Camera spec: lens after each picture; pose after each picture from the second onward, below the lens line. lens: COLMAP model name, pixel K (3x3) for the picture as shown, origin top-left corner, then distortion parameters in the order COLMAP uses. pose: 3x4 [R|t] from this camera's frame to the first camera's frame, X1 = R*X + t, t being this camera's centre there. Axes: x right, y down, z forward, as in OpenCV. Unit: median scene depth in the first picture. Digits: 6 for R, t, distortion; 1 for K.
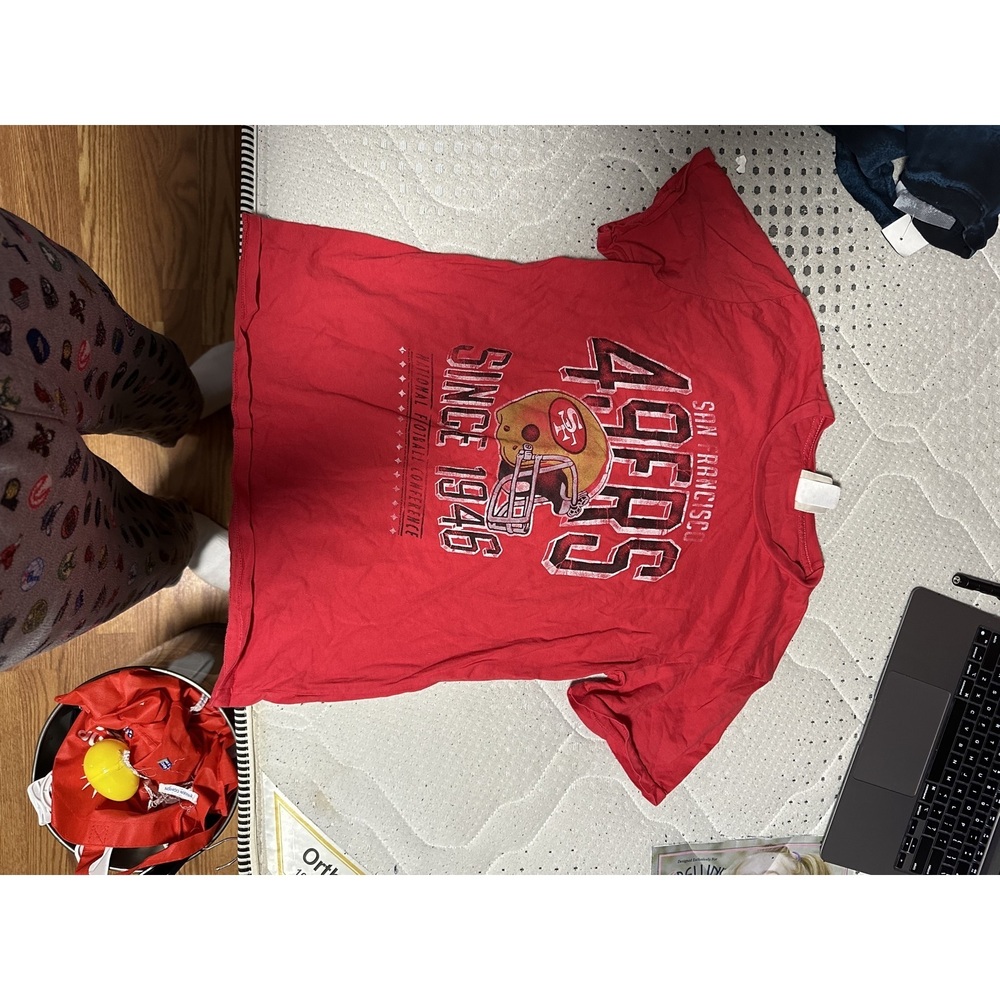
lens RADIAL K [[756.3, 0, 503.1], [0, 756.3, 505.0], [0, 0, 1]] dist [-0.020640, -0.001680]
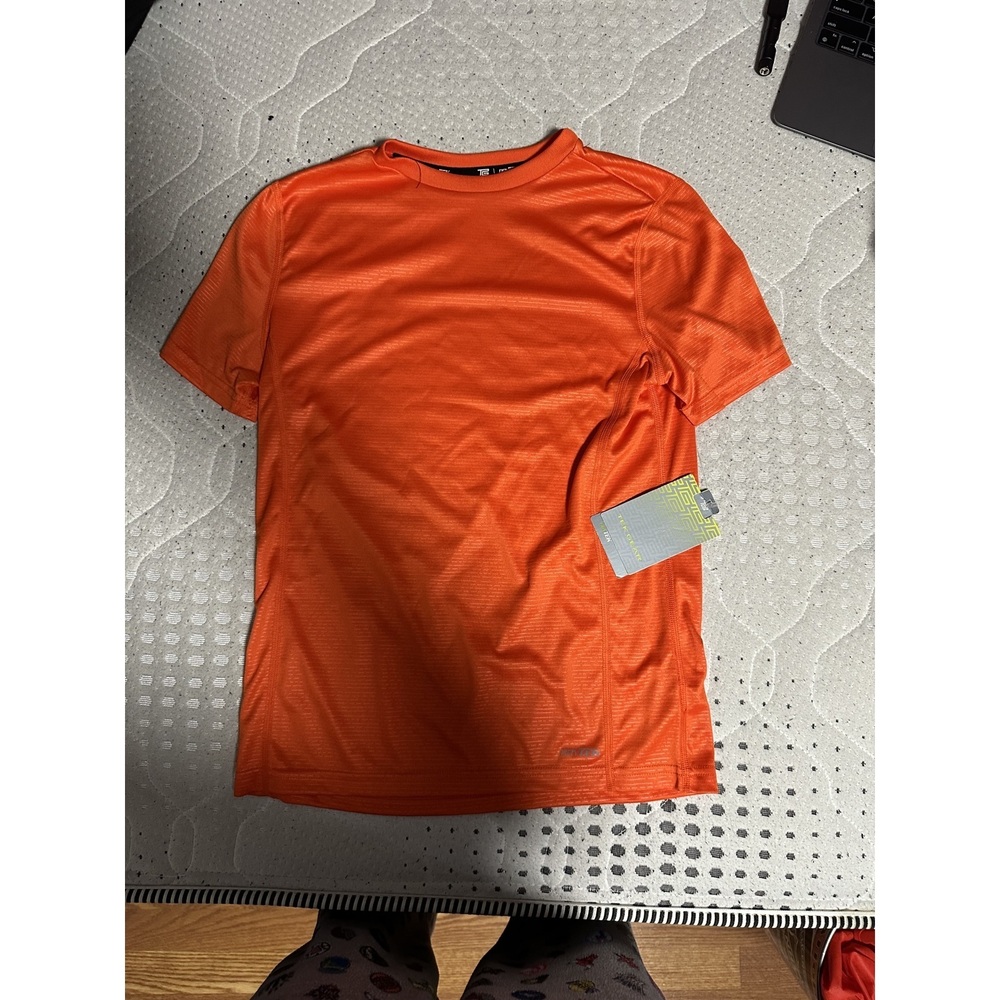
lens RADIAL K [[756.3, 0, 506.2], [0, 756.3, 498.5], [0, 0, 1]] dist [-0.020640, -0.001680]
pose [[0.013292, -0.999610, -0.024563, 0.136109], [0.999212, 0.014197, -0.037060, -0.151339], [0.037394, -0.024051, 0.999011, 0.128406]]
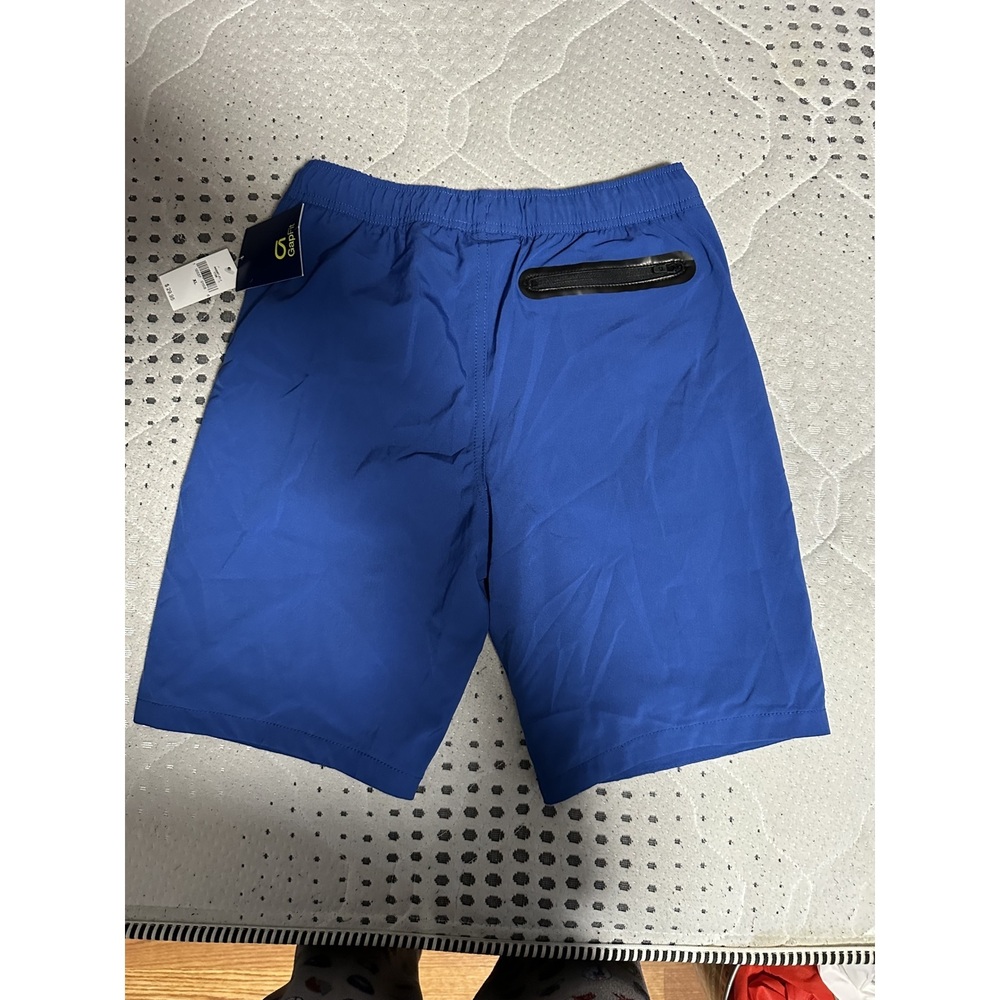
lens RADIAL K [[756.3, 0, 495.2], [0, 756.3, 513.5], [0, 0, 1]] dist [-0.020640, -0.001680]
pose [[0.021512, -0.999195, -0.033860, 0.133928], [0.999158, 0.022670, -0.034190, -0.017923], [0.034930, -0.033096, 0.998842, 0.185674]]
